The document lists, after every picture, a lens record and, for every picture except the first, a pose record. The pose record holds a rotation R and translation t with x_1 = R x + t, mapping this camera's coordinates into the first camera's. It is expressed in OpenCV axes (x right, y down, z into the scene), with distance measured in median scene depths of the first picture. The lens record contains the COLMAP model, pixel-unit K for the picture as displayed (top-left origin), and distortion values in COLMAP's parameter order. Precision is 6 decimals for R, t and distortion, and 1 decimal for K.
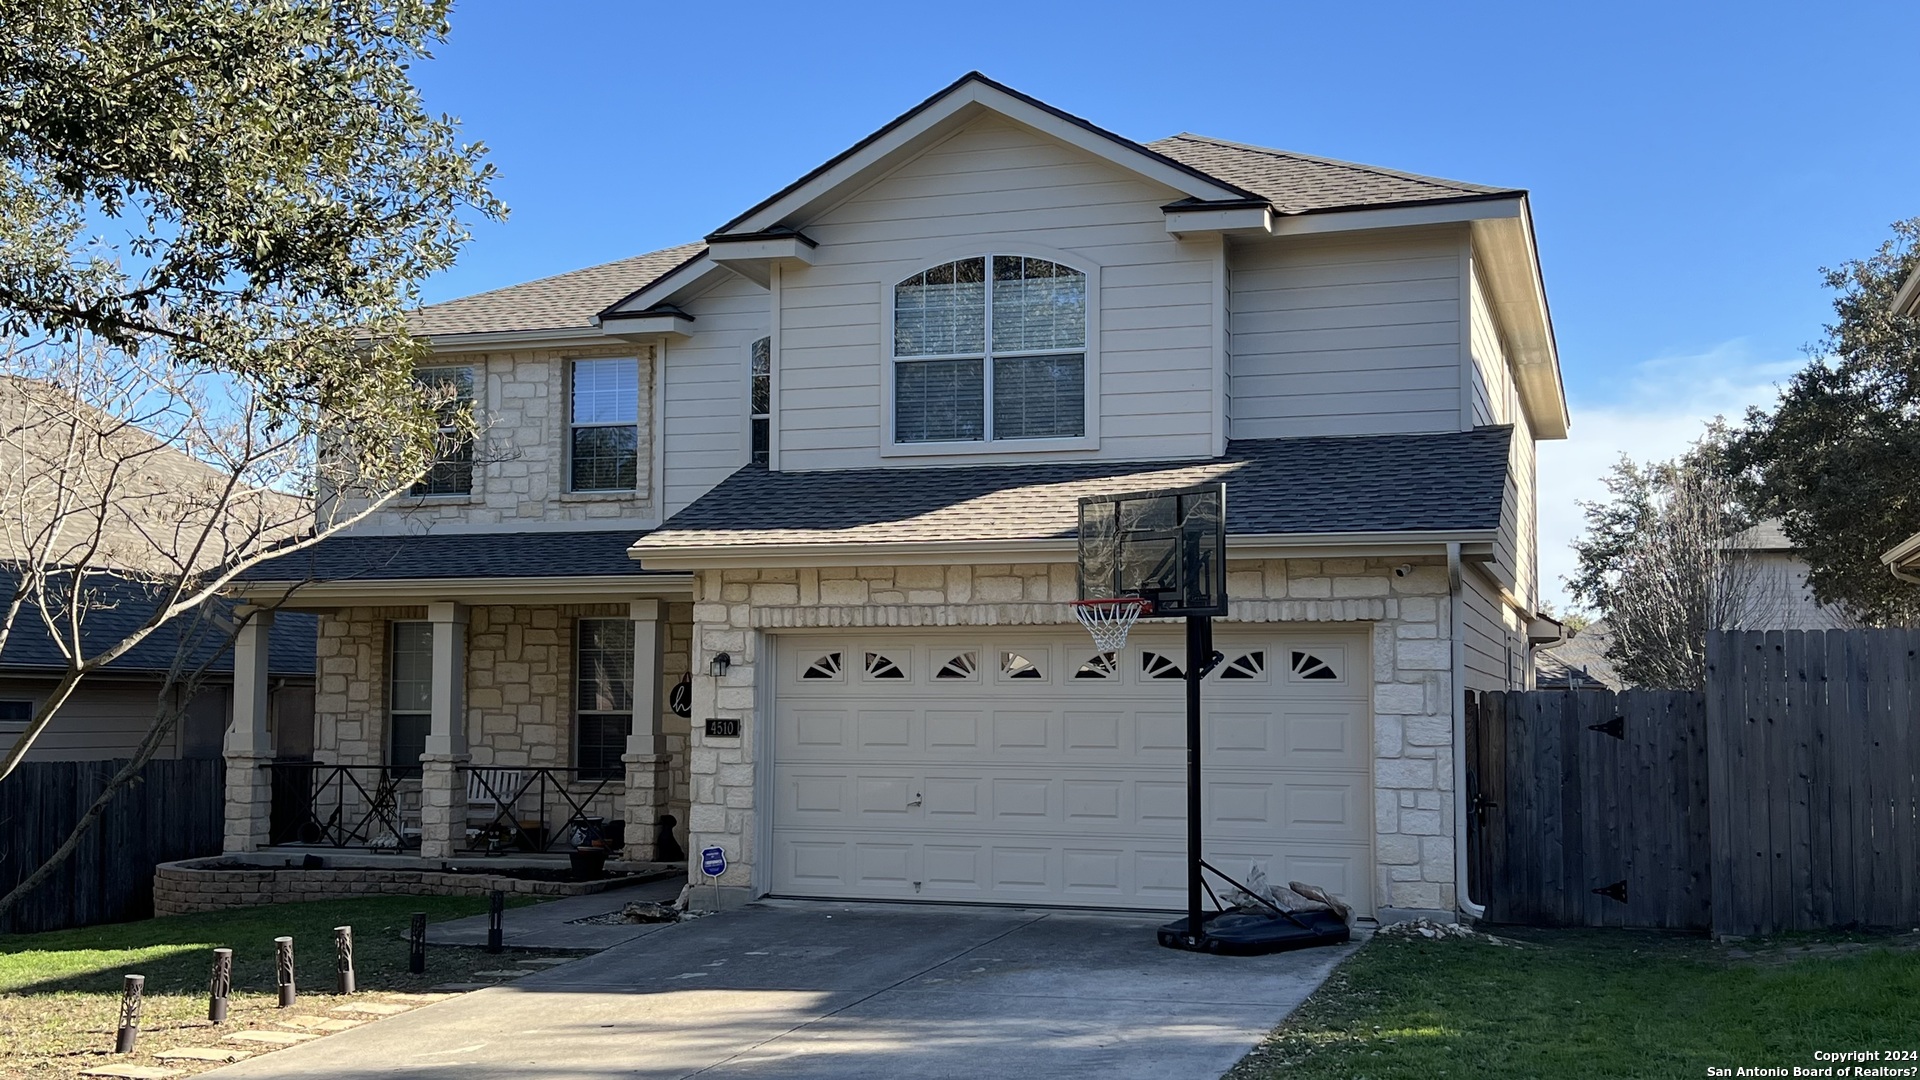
lens RADIAL K [[2010.4, 0, 967.7], [0, 2010.4, 577.6], [0, 0, 1]] dist [0.170727, -0.491450]
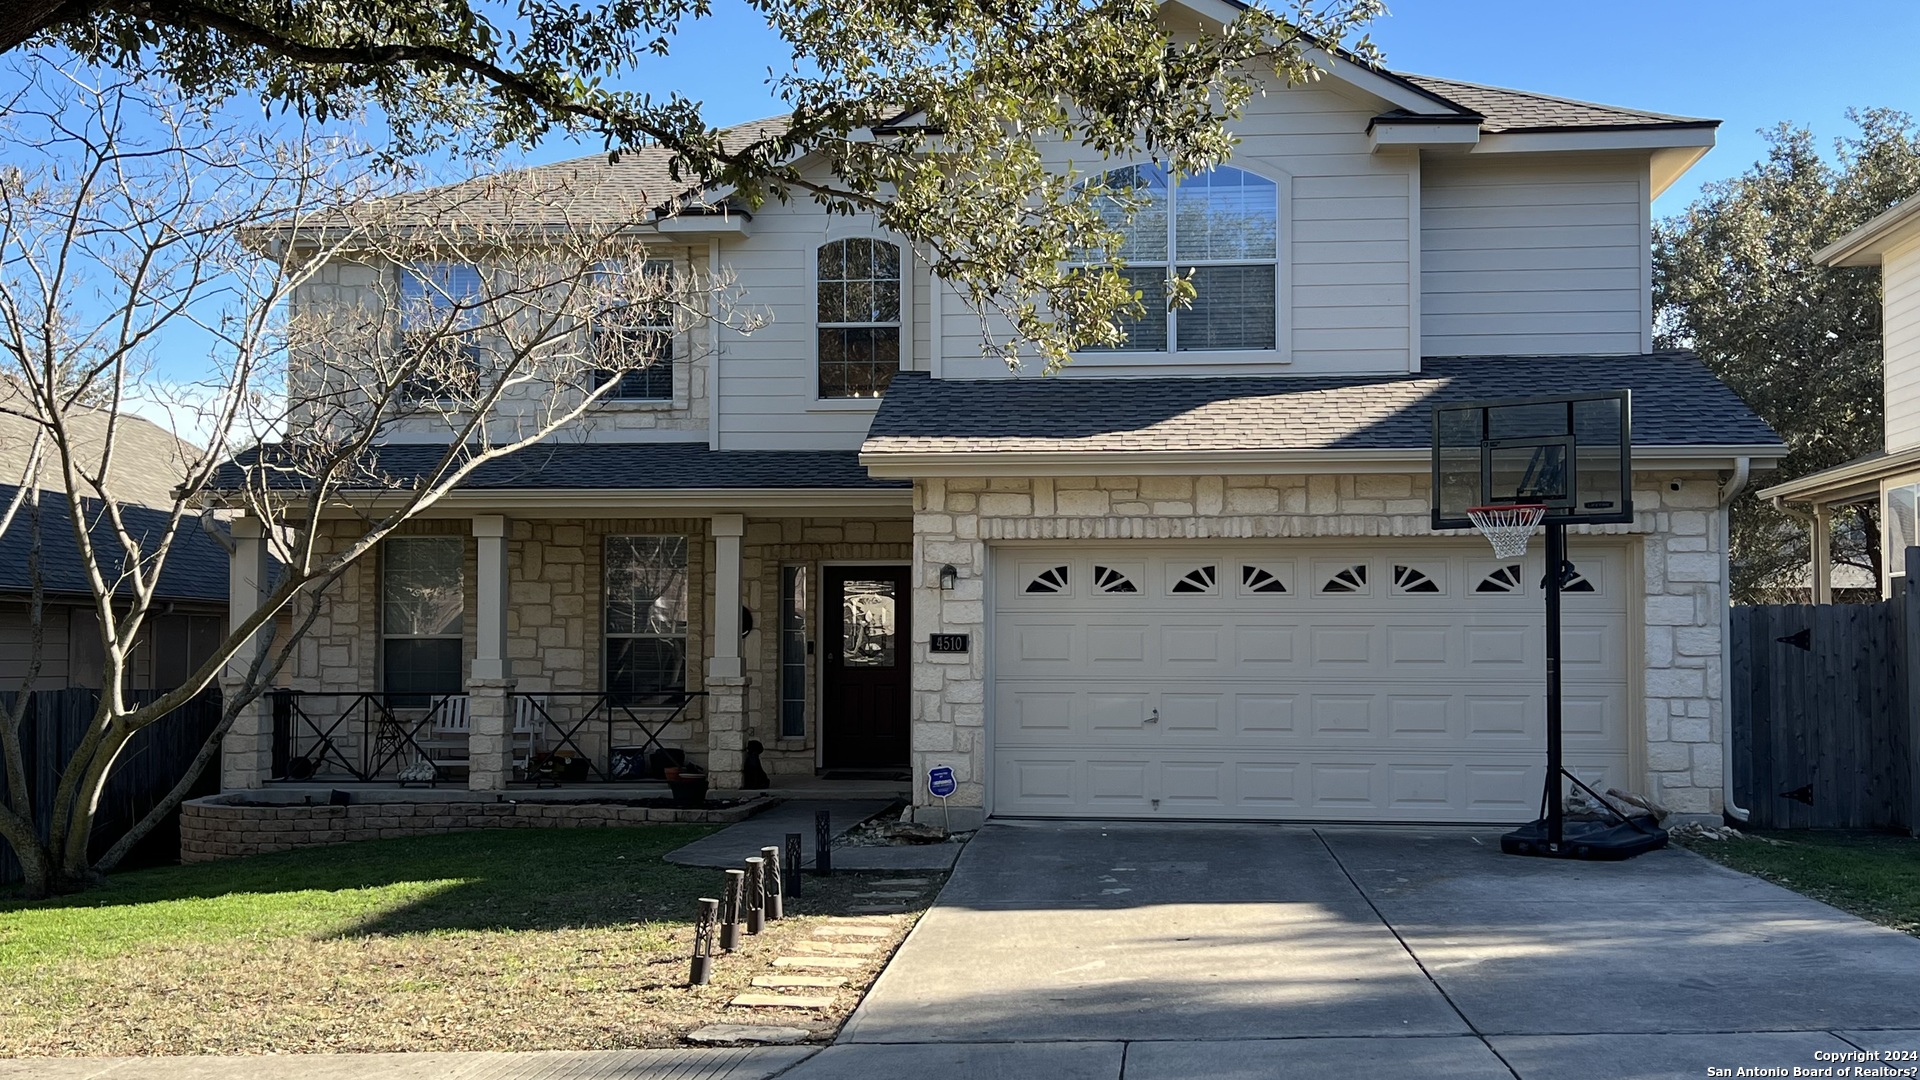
lens RADIAL K [[2010.4, 0, 967.7], [0, 2010.4, 577.6], [0, 0, 1]] dist [0.170727, -0.491450]
pose [[0.975949, 0.004636, 0.217951, -0.321675], [-0.010680, 0.999590, 0.026560, 0.017813], [-0.217739, -0.028249, 0.975598, 0.066321]]
